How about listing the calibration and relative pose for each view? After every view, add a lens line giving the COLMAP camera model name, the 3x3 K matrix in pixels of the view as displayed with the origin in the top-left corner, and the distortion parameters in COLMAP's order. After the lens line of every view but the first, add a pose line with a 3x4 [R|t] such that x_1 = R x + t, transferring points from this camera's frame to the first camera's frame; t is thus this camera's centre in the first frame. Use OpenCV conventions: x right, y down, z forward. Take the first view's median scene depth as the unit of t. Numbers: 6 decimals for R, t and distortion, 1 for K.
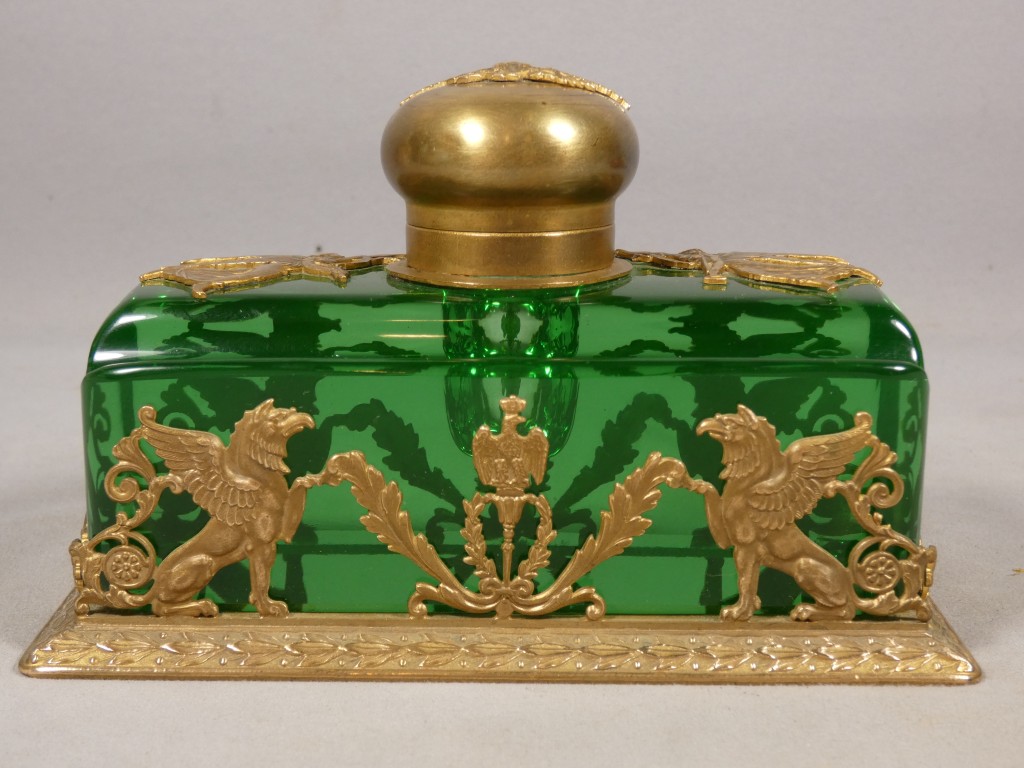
lens RADIAL K [[1867.8, 0, 509.8], [0, 1867.8, 381.3], [0, 0, 1]] dist [0.010427, 0.000000]
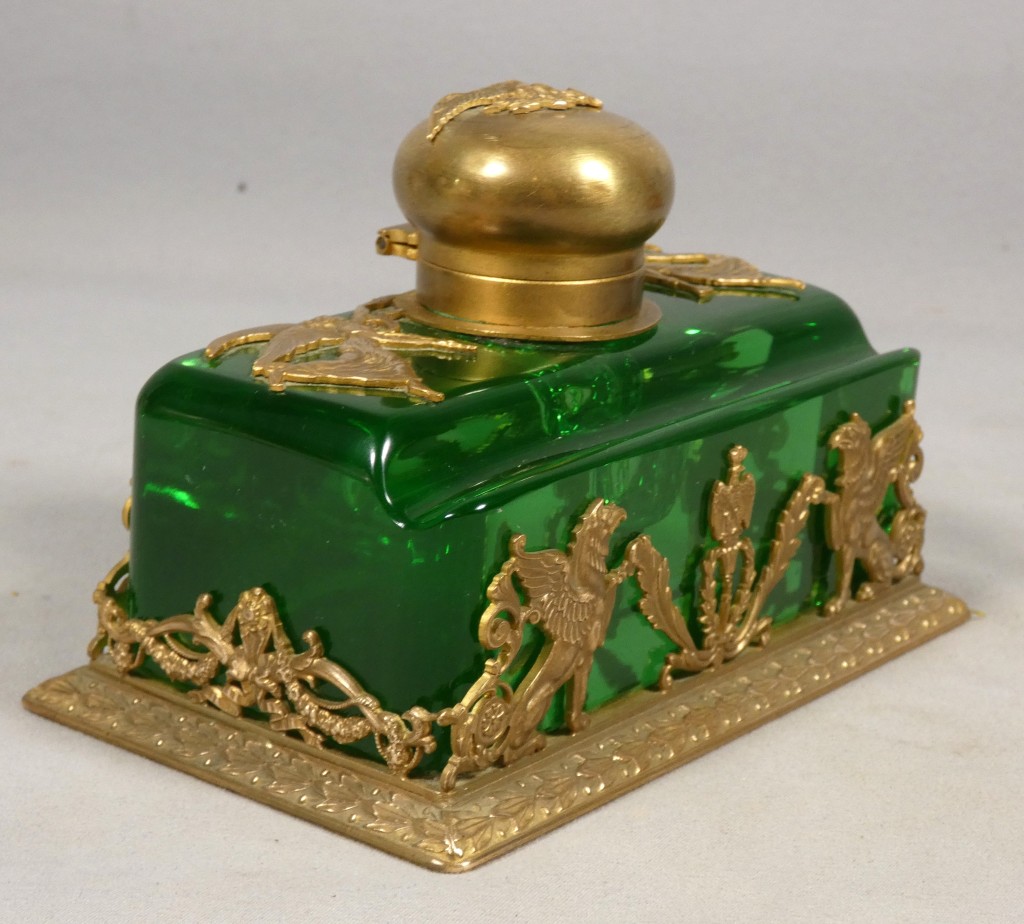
lens RADIAL K [[2492.3, 0, 511.9], [0, 2492.3, 457.0], [0, 0, 1]] dist [0.138375, 0.000000]
pose [[0.619897, -0.189306, 0.761506, -1.061301], [0.106761, 0.981786, 0.157158, -0.203209], [-0.777386, -0.016122, 0.628817, 0.260567]]
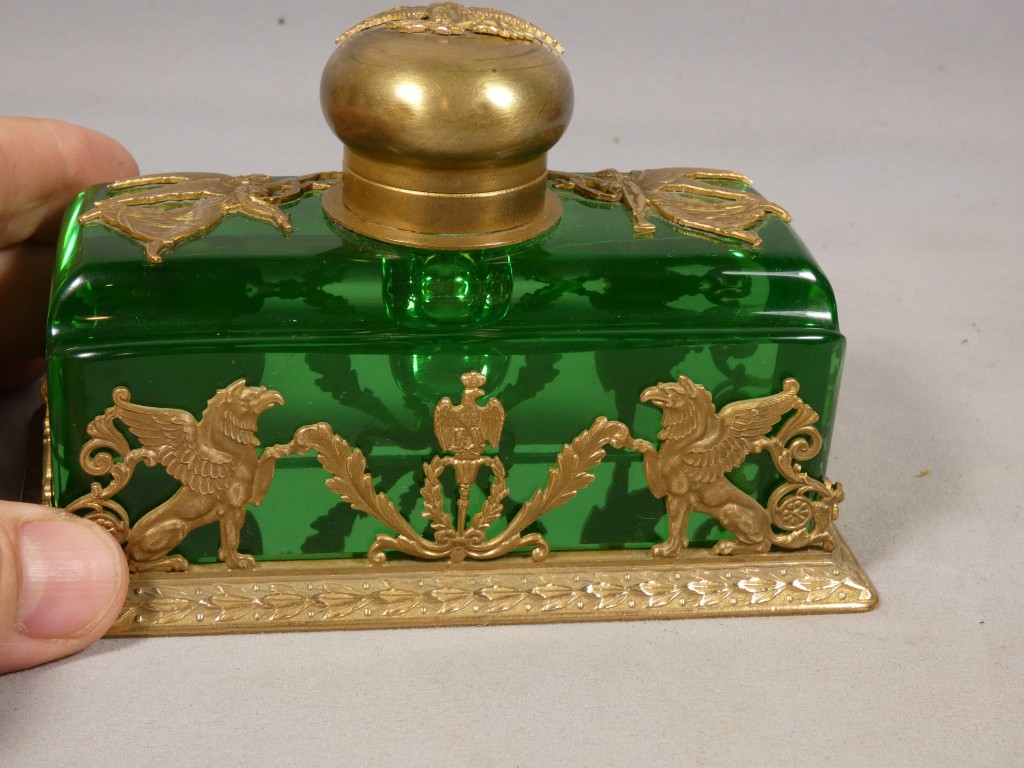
lens RADIAL K [[1867.8, 0, 522.4], [0, 1867.8, 375.1], [0, 0, 1]] dist [0.010427, 0.000000]
pose [[0.987641, -0.016183, 0.155894, -0.133715], [-0.018673, 0.975421, 0.219558, -0.219554], [-0.155615, -0.219755, 0.963064, -0.023409]]
